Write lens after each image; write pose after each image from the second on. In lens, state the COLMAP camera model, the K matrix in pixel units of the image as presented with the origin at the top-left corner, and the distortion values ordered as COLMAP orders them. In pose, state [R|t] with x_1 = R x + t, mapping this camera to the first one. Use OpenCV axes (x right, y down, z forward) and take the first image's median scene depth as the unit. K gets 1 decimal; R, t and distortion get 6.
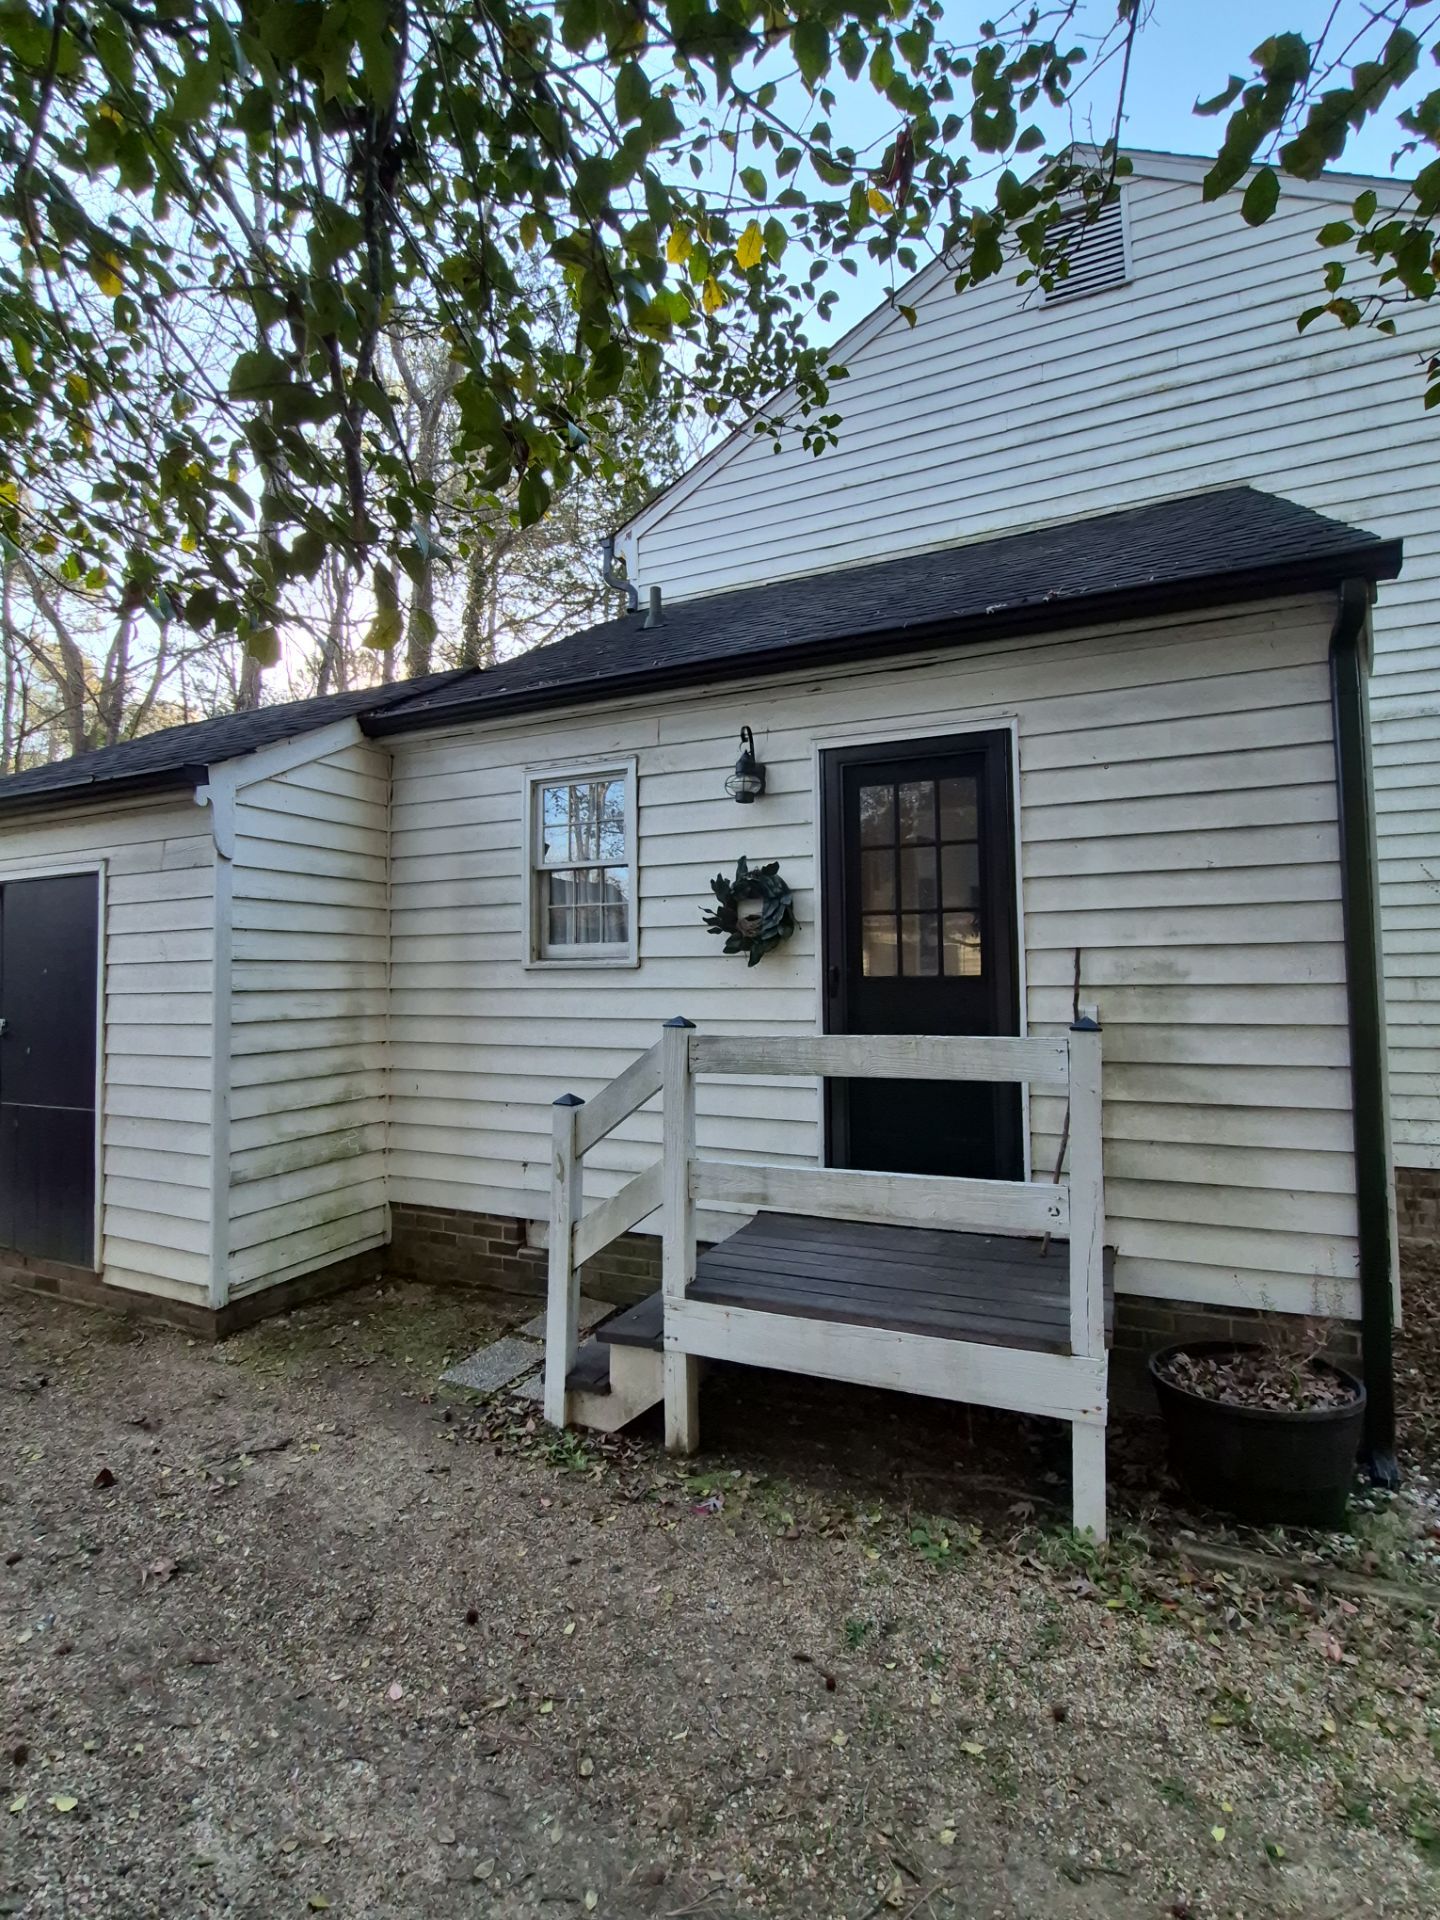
lens RADIAL K [[859.1, 0, 721.6], [0, 859.1, 924.8], [0, 0, 1]] dist [0.000779, 0.000002]
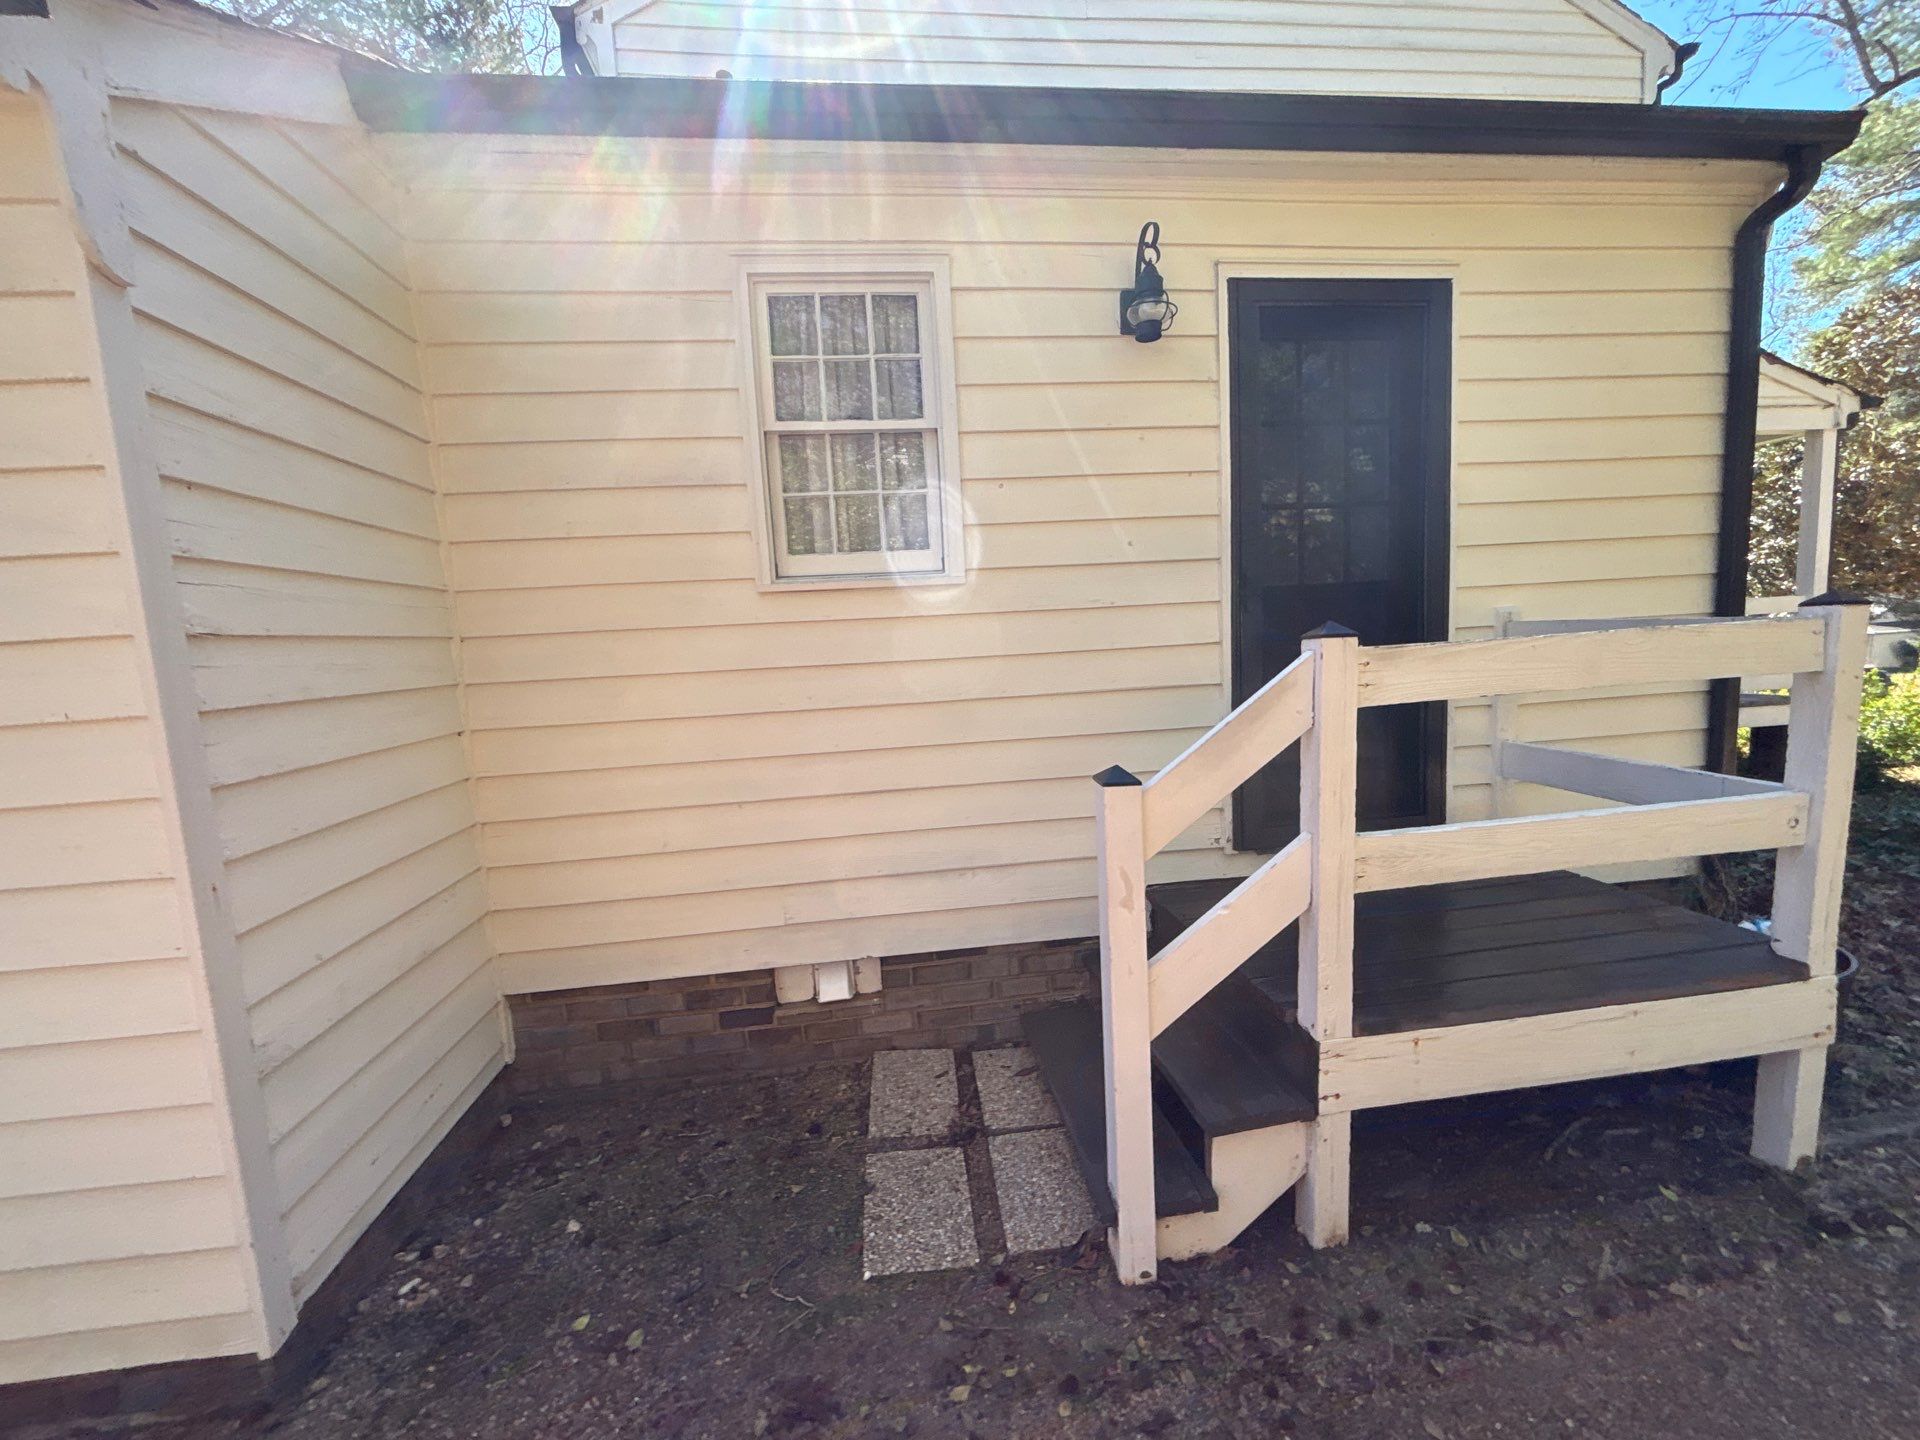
lens RADIAL K [[770.1, 0, 960.0], [0, 770.1, 720.0], [0, 0, 1]] dist [0.002635, 0.000056]
pose [[0.865817, -0.084976, 0.493092, -0.441795], [0.016544, 0.989796, 0.141525, 0.074119], [-0.500087, -0.114377, 0.858389, 0.497086]]
